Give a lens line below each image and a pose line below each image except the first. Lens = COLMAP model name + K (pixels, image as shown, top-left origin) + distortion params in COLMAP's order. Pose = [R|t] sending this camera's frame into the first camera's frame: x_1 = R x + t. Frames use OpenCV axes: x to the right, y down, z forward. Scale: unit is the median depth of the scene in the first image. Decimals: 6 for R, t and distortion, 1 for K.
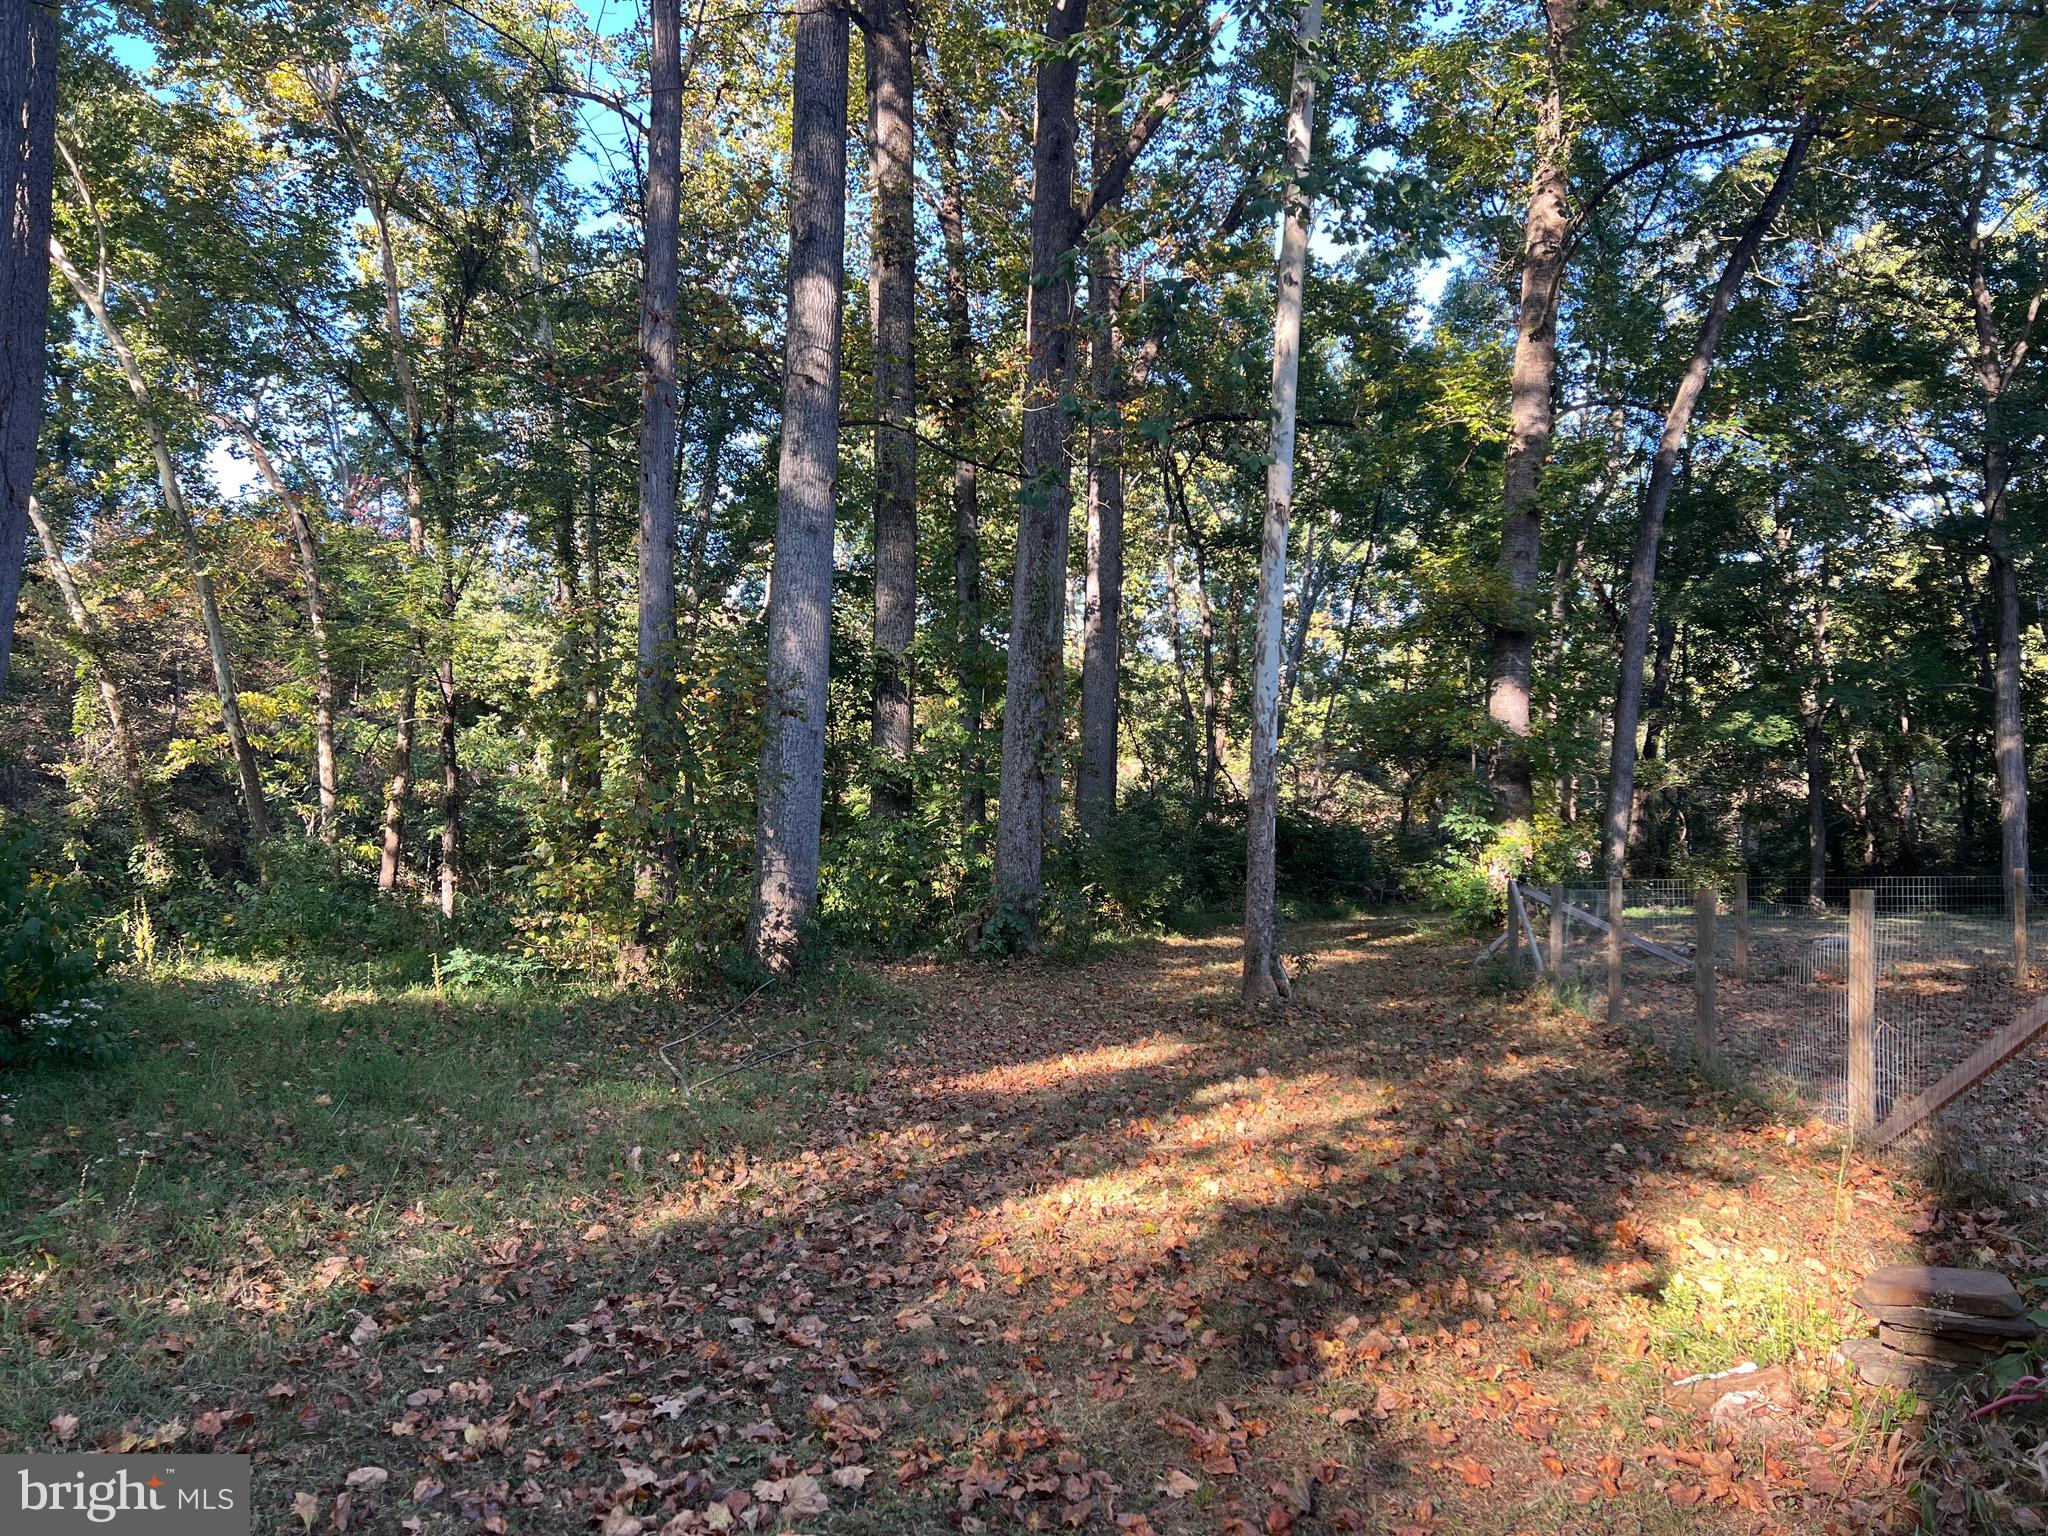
lens RADIAL K [[1493.0, 0, 1037.9], [0, 1493.0, 767.2], [0, 0, 1]] dist [0.091561, -0.144352]
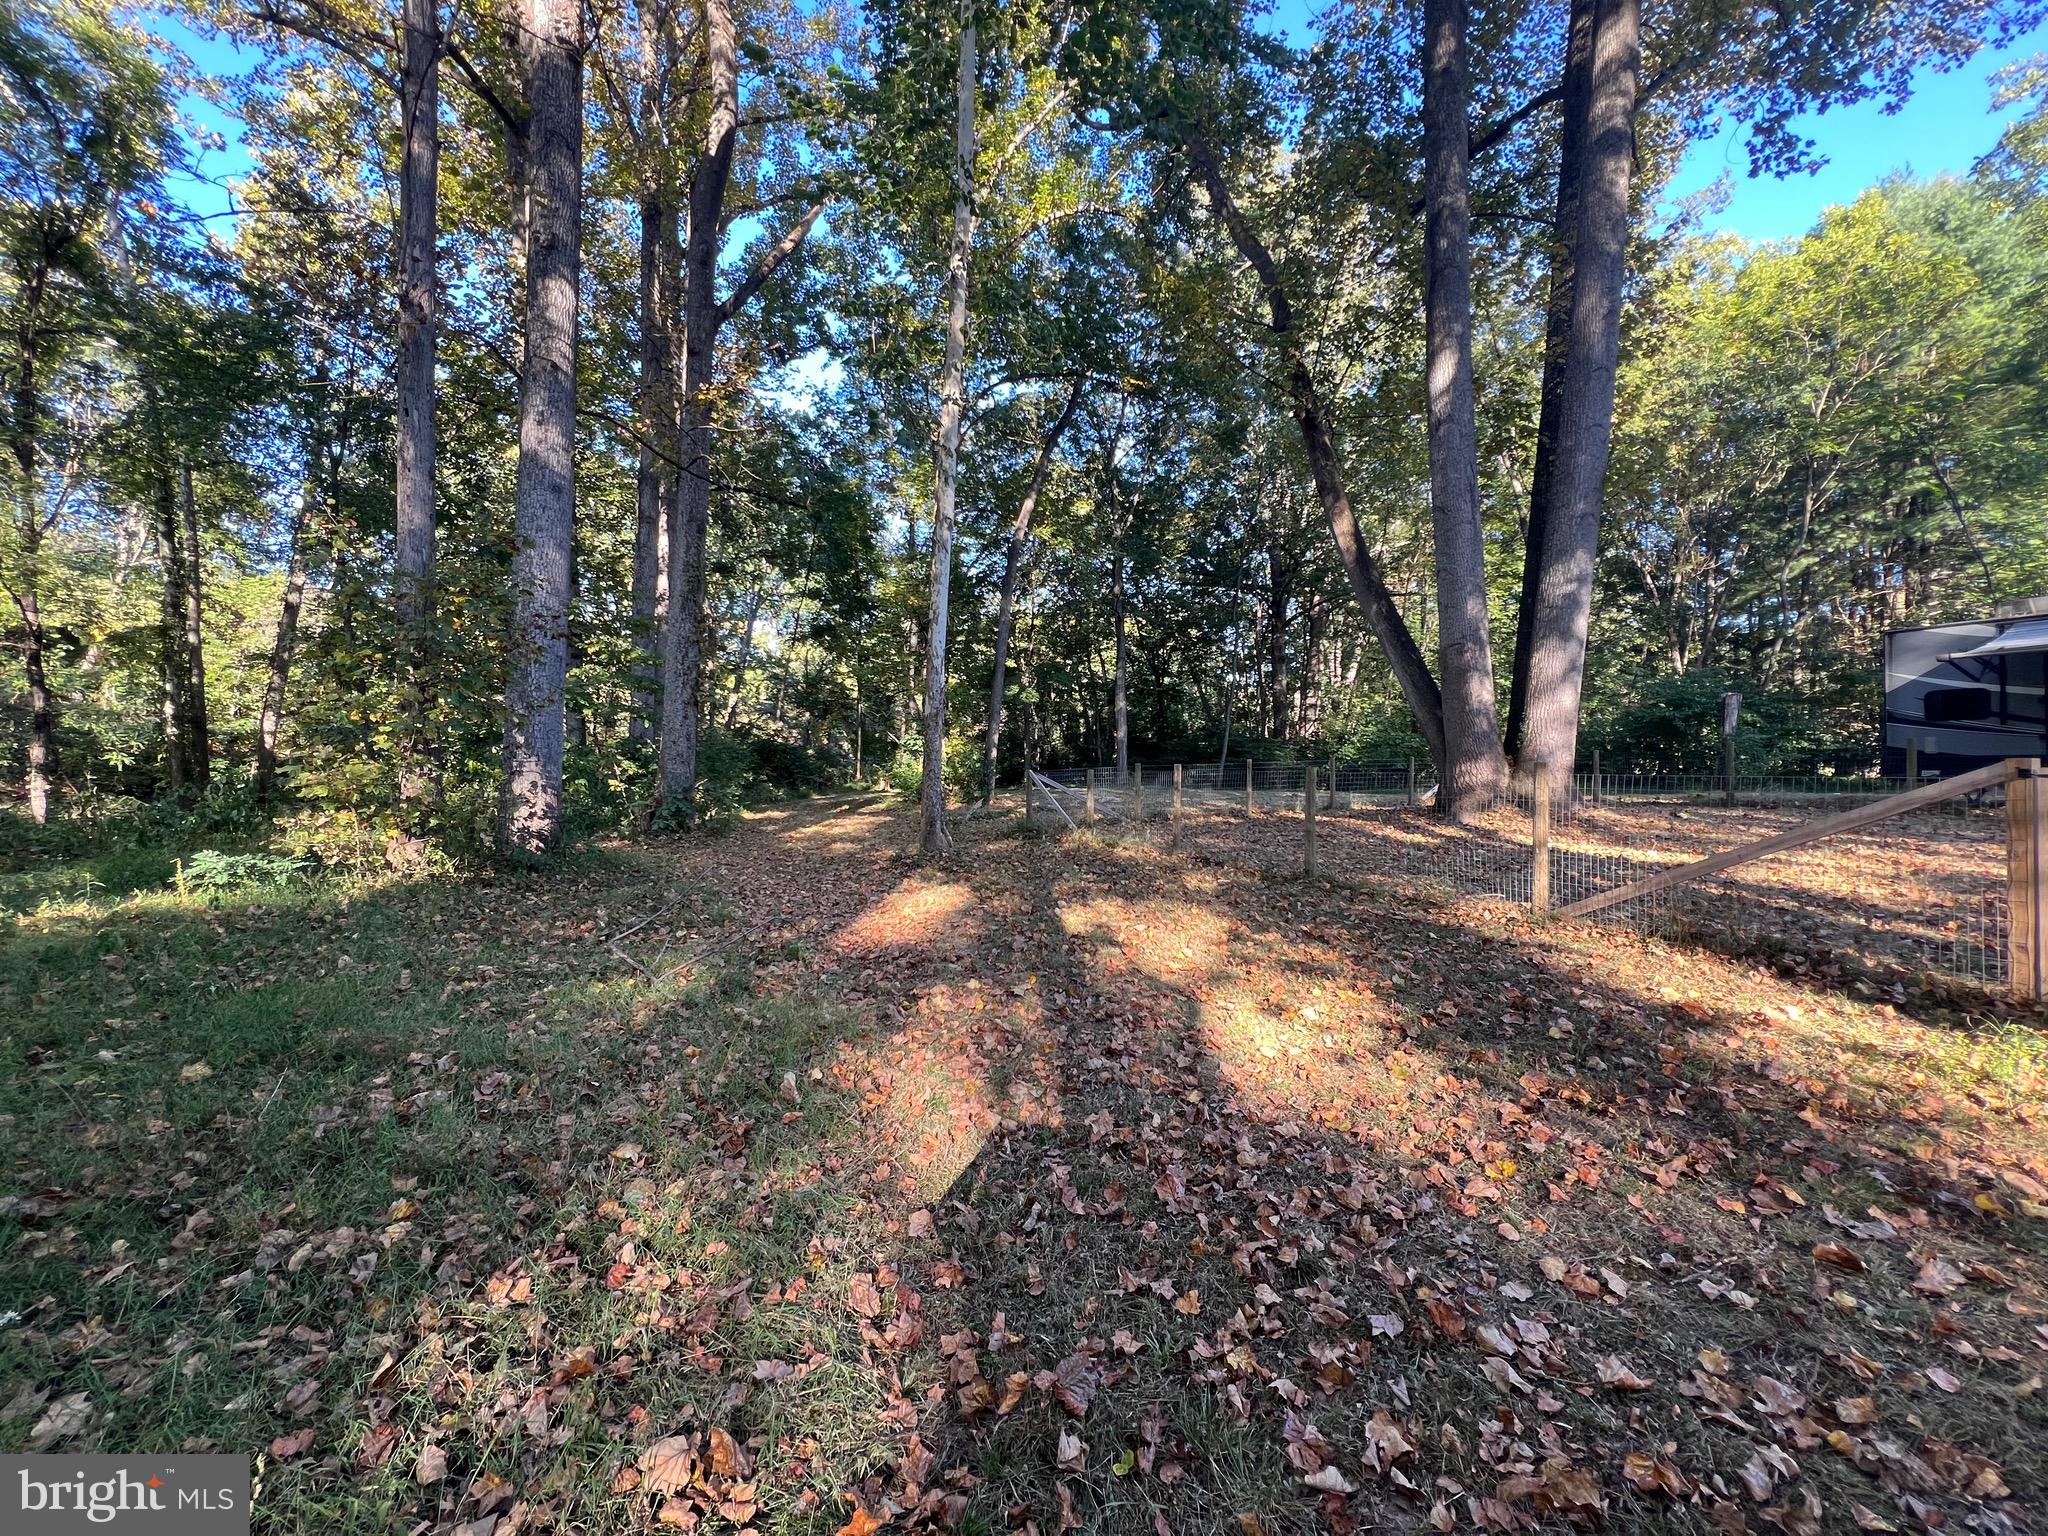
lens RADIAL K [[817.5, 0, 1019.6], [0, 817.5, 764.1], [0, 0, 1]] dist [-0.000550, -0.000077]
pose [[0.862403, -0.008528, 0.506151, -0.166417], [-0.022536, 0.998220, 0.055216, 0.018148], [-0.505721, -0.059025, 0.860675, 0.232793]]
